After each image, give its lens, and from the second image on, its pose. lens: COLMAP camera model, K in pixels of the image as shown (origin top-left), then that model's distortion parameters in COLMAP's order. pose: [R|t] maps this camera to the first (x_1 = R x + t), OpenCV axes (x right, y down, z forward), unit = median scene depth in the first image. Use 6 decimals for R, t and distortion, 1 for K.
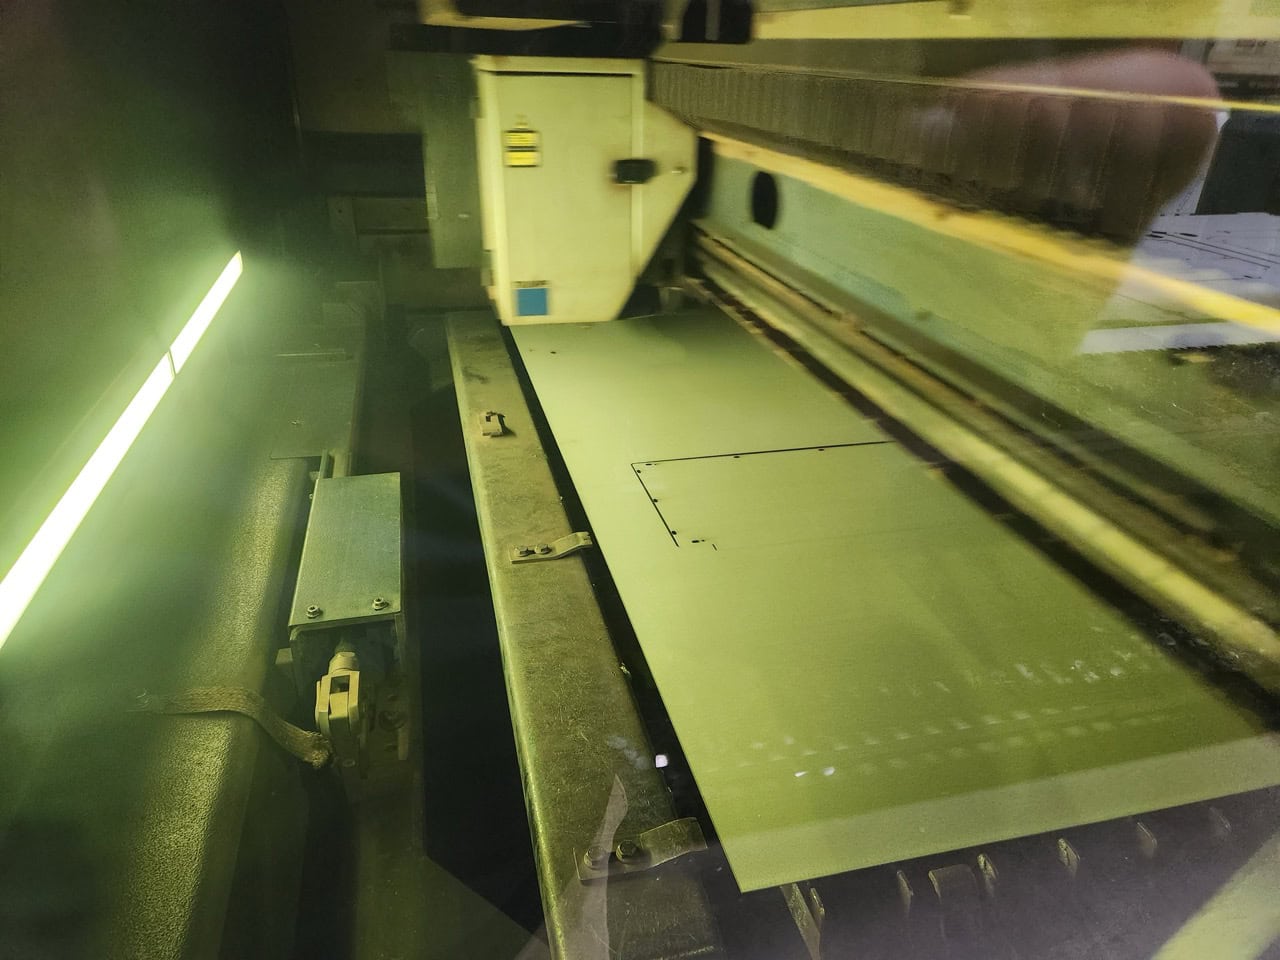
lens RADIAL K [[879.3, 0, 634.9], [0, 879.3, 467.8], [0, 0, 1]] dist [0.103416, -0.083095]
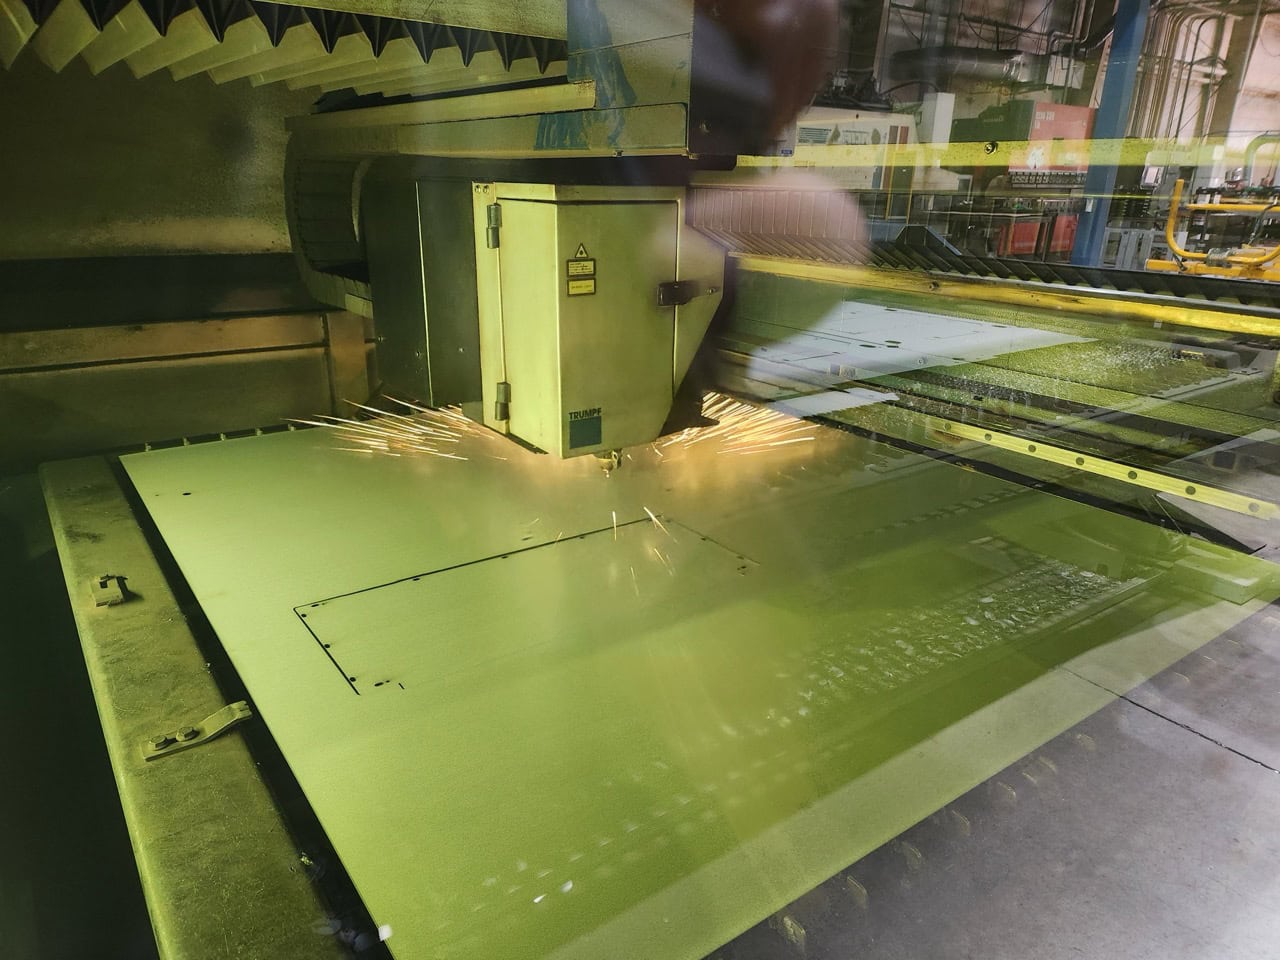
lens RADIAL K [[879.3, 0, 634.9], [0, 879.3, 467.8], [0, 0, 1]] dist [0.103416, -0.083095]
pose [[0.930683, -0.127624, 0.342843, 0.024243], [0.166367, 0.982311, -0.085953, -0.008776], [-0.325808, 0.137033, 0.935452, 0.036483]]
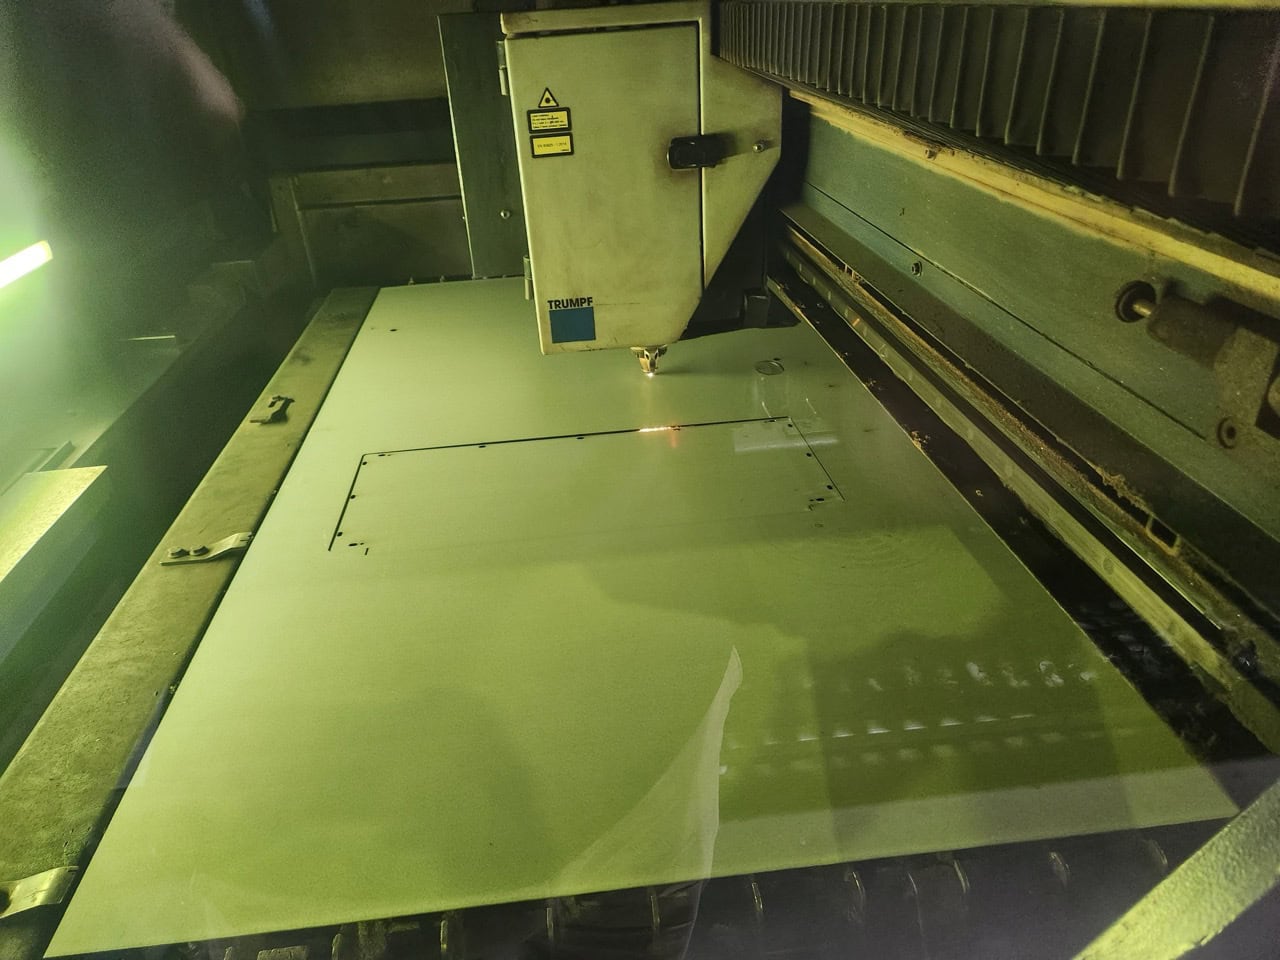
lens RADIAL K [[879.3, 0, 634.9], [0, 879.3, 467.8], [0, 0, 1]] dist [0.103416, -0.083095]
pose [[0.981748, 0.005472, -0.190106, 0.476156], [0.004165, 0.998728, 0.050254, -0.038371], [0.190140, -0.050128, 0.980476, 0.124692]]
